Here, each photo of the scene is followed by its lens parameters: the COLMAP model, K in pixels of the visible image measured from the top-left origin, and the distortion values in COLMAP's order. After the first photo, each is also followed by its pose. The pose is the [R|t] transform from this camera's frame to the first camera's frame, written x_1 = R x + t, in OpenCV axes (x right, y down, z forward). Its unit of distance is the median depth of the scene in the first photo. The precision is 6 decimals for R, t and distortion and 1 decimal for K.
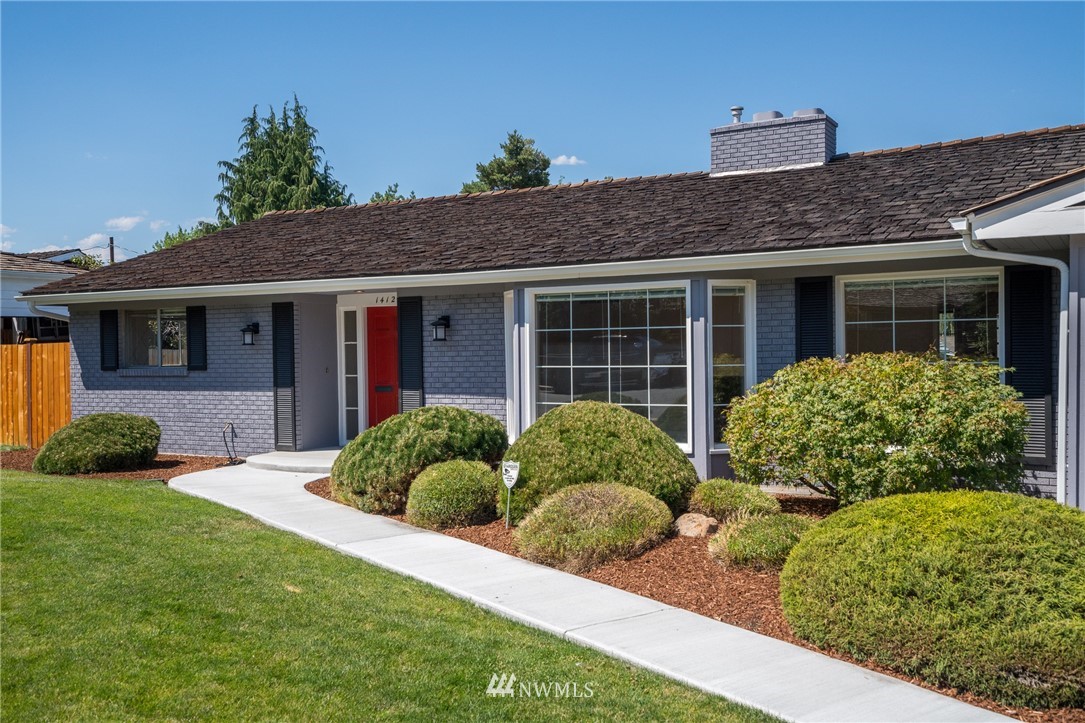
lens RADIAL K [[1035.8, 0, 542.5], [0, 1035.8, 361.5], [0, 0, 1]] dist [0.061605, 0.026367]
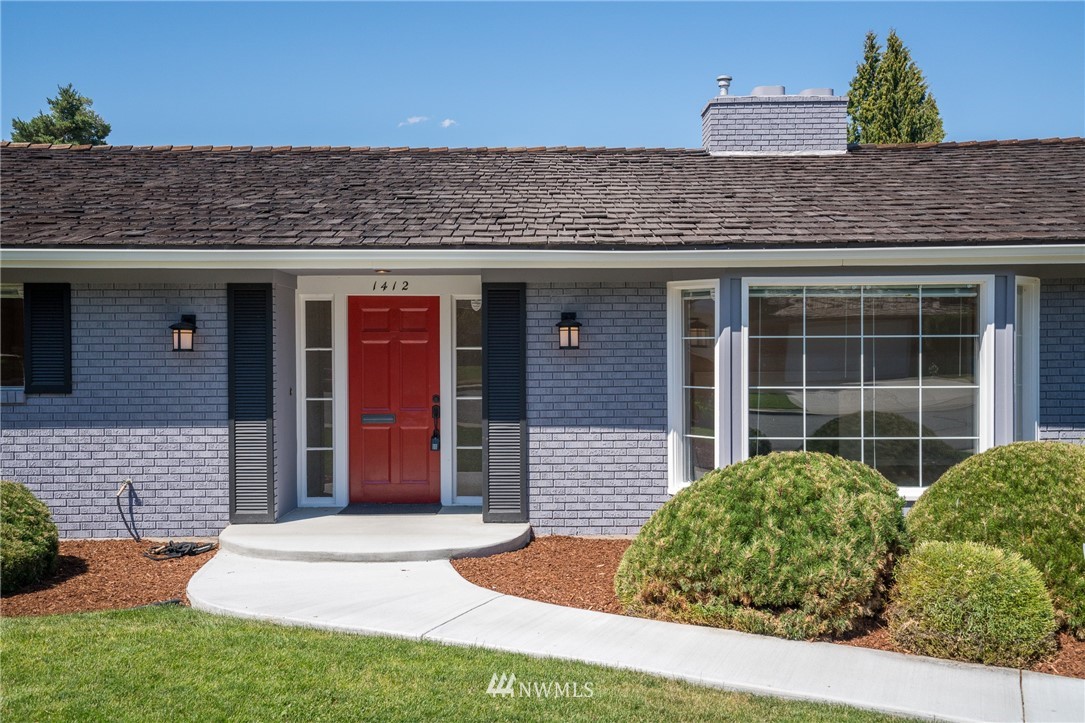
lens RADIAL K [[1035.8, 0, 542.5], [0, 1035.8, 361.5], [0, 0, 1]] dist [0.061605, 0.026367]
pose [[0.869241, 0.005387, 0.494359, -0.400084], [-0.002536, 0.999976, -0.006437, -0.006633], [-0.494382, 0.004342, 0.869234, 0.370508]]
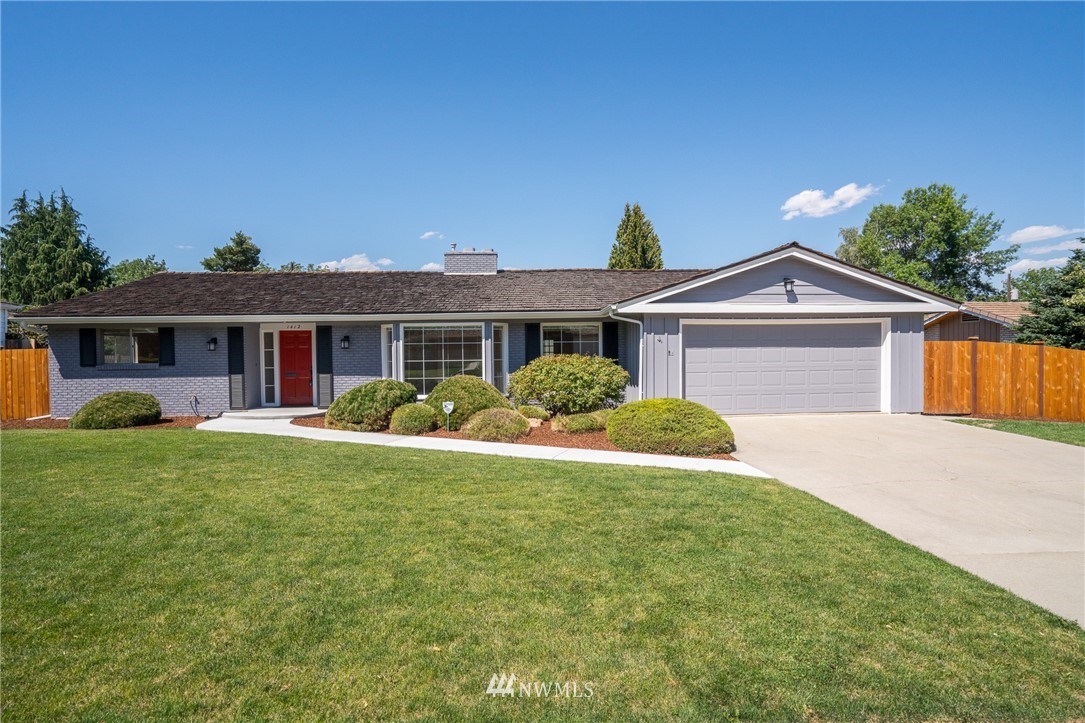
lens RADIAL K [[535.5, 0, 542.5], [0, 535.5, 361.5], [0, 0, 1]] dist [-0.062764, 0.039041]
pose [[0.838617, -0.004233, 0.544705, -0.296870], [0.006996, 0.999971, -0.002999, 0.009070], [-0.544677, 0.006325, 0.838622, -0.044501]]
